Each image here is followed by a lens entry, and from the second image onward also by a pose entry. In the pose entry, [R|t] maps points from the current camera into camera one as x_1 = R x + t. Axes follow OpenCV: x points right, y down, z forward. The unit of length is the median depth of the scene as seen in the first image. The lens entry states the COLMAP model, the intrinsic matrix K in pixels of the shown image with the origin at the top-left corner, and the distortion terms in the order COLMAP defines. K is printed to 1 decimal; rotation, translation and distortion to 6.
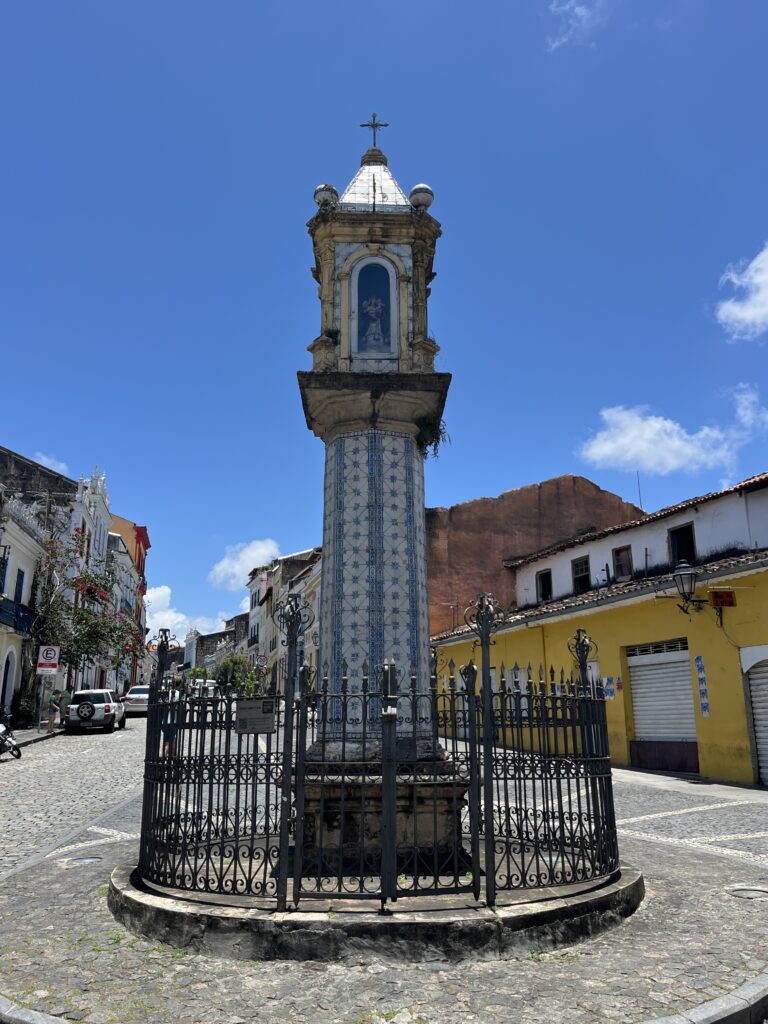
lens RADIAL K [[770.9, 0, 383.8], [0, 770.9, 513.0], [0, 0, 1]] dist [-0.003708, -0.000934]
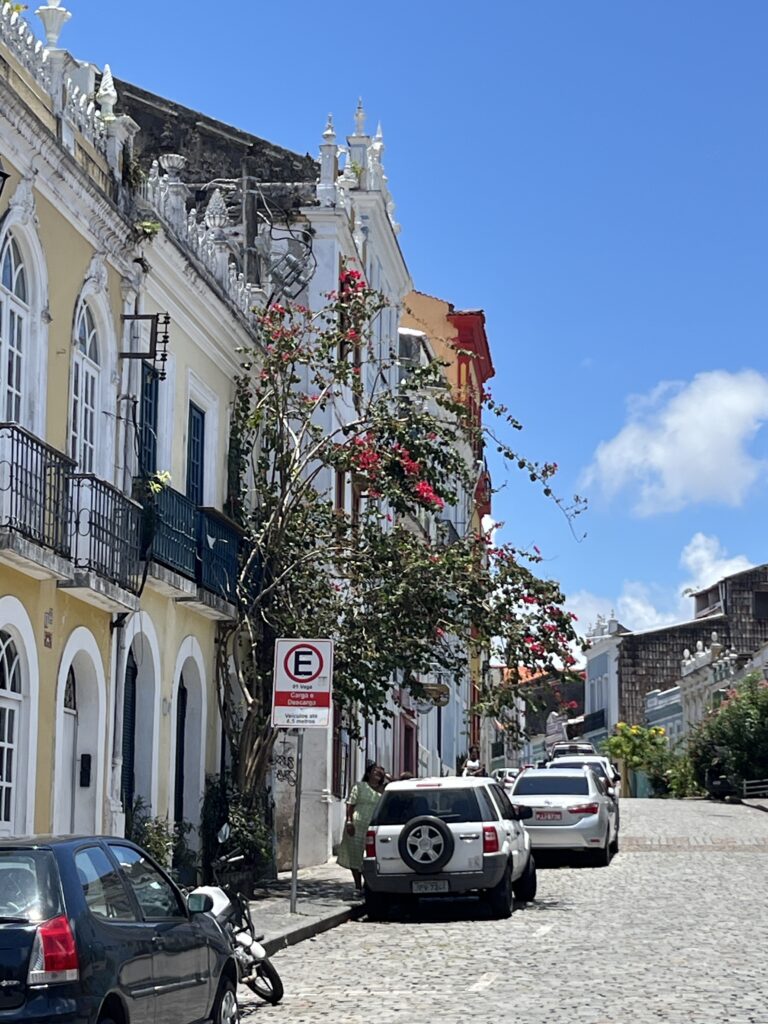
lens RADIAL K [[2201.5, 0, 384.1], [0, 2201.5, 511.2], [0, 0, 1]] dist [0.052424, 0.000000]
pose [[0.946667, -0.035699, -0.320230, -0.104813], [0.067187, 0.993868, 0.087824, 0.041072], [0.315131, -0.104655, 0.943260, 0.159125]]
